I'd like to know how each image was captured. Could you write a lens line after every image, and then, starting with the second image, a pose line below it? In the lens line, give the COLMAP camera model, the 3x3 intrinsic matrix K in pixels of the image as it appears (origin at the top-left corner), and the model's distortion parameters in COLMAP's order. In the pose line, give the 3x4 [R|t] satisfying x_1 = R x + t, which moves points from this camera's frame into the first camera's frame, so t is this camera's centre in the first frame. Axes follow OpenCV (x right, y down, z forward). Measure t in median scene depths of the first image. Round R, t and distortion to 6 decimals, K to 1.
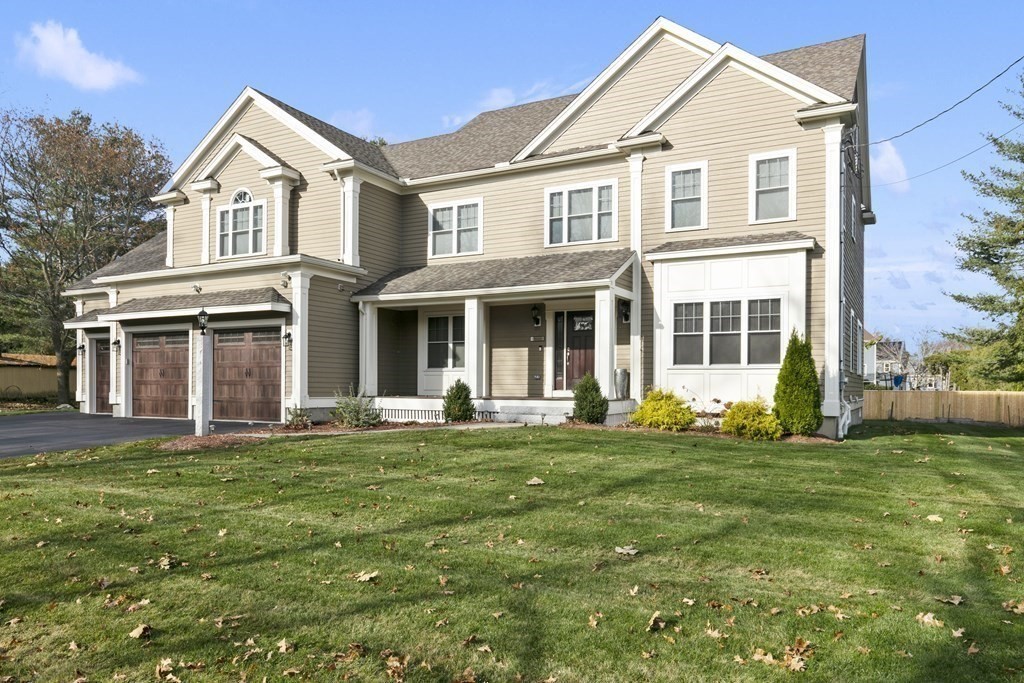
lens RADIAL K [[710.5, 0, 502.6], [0, 710.5, 383.6], [0, 0, 1]] dist [0.020862, -0.011462]
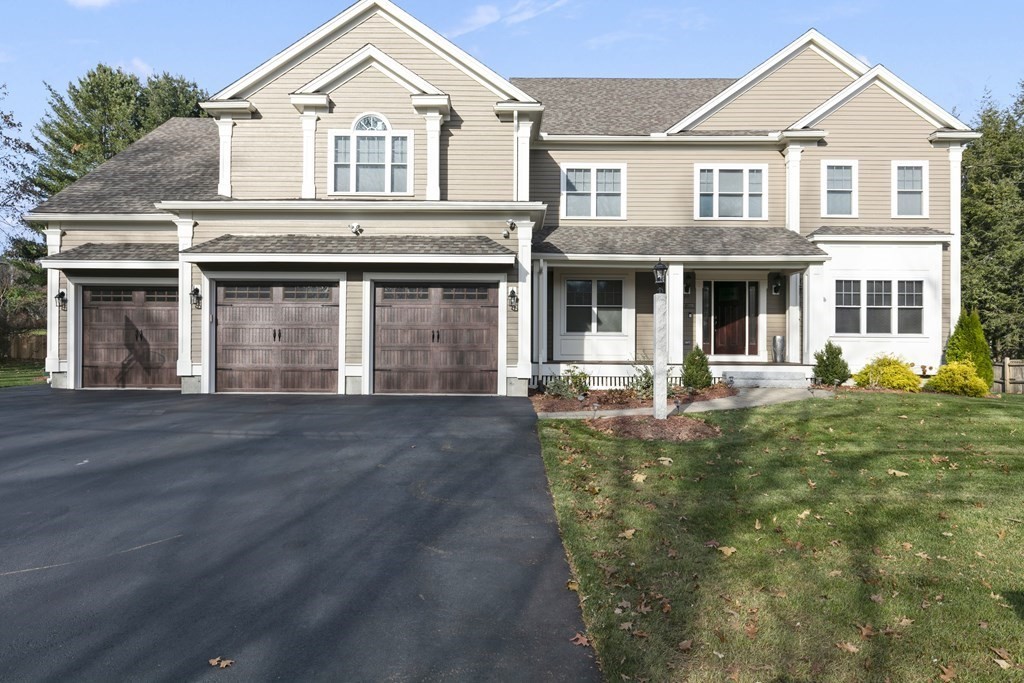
lens RADIAL K [[609.3, 0, 512.1], [0, 609.3, 341.1], [0, 0, 1]] dist [0.009703, -0.000049]
pose [[0.884436, 0.004527, 0.466640, -0.604306], [-0.003720, 0.999990, -0.002652, -0.007889], [-0.466647, 0.000610, 0.884443, 0.327008]]
